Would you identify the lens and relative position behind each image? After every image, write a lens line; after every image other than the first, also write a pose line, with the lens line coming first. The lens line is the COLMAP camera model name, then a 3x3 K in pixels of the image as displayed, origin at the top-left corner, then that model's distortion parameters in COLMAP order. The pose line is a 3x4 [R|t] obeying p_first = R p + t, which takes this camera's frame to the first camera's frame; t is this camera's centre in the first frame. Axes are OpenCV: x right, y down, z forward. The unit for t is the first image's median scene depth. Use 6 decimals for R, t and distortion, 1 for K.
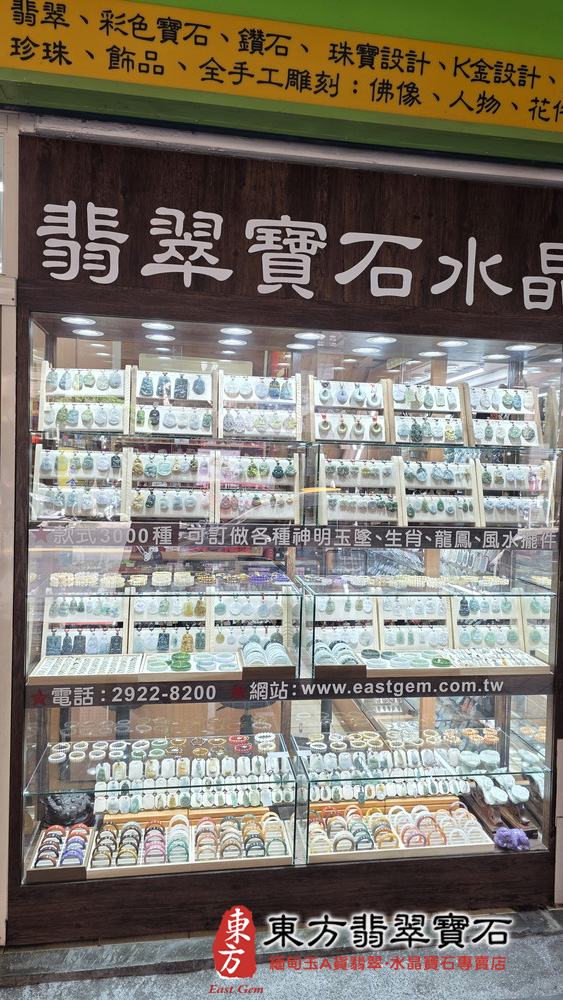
lens RADIAL K [[654.2, 0, 281.5], [0, 654.2, 500.0], [0, 0, 1]] dist [0.047720, -0.000459]
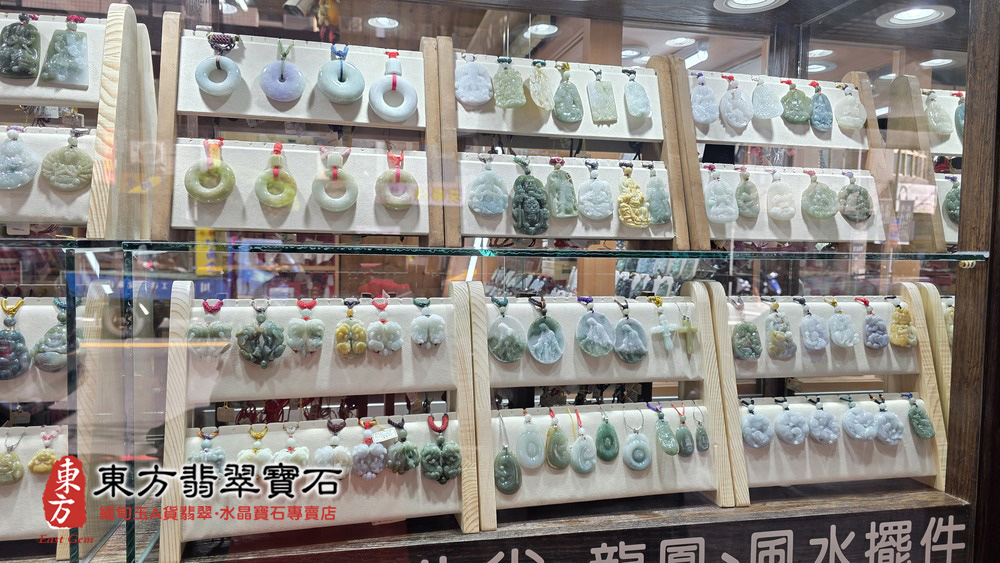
lens RADIAL K [[654.2, 0, 498.6], [0, 654.2, 234.2], [0, 0, 1]] dist [0.047720, -0.000459]
pose [[0.997761, -0.004518, 0.066733, 0.172294], [0.005947, 0.999757, -0.021224, -0.082978], [-0.066621, 0.021573, 0.997545, 0.696836]]
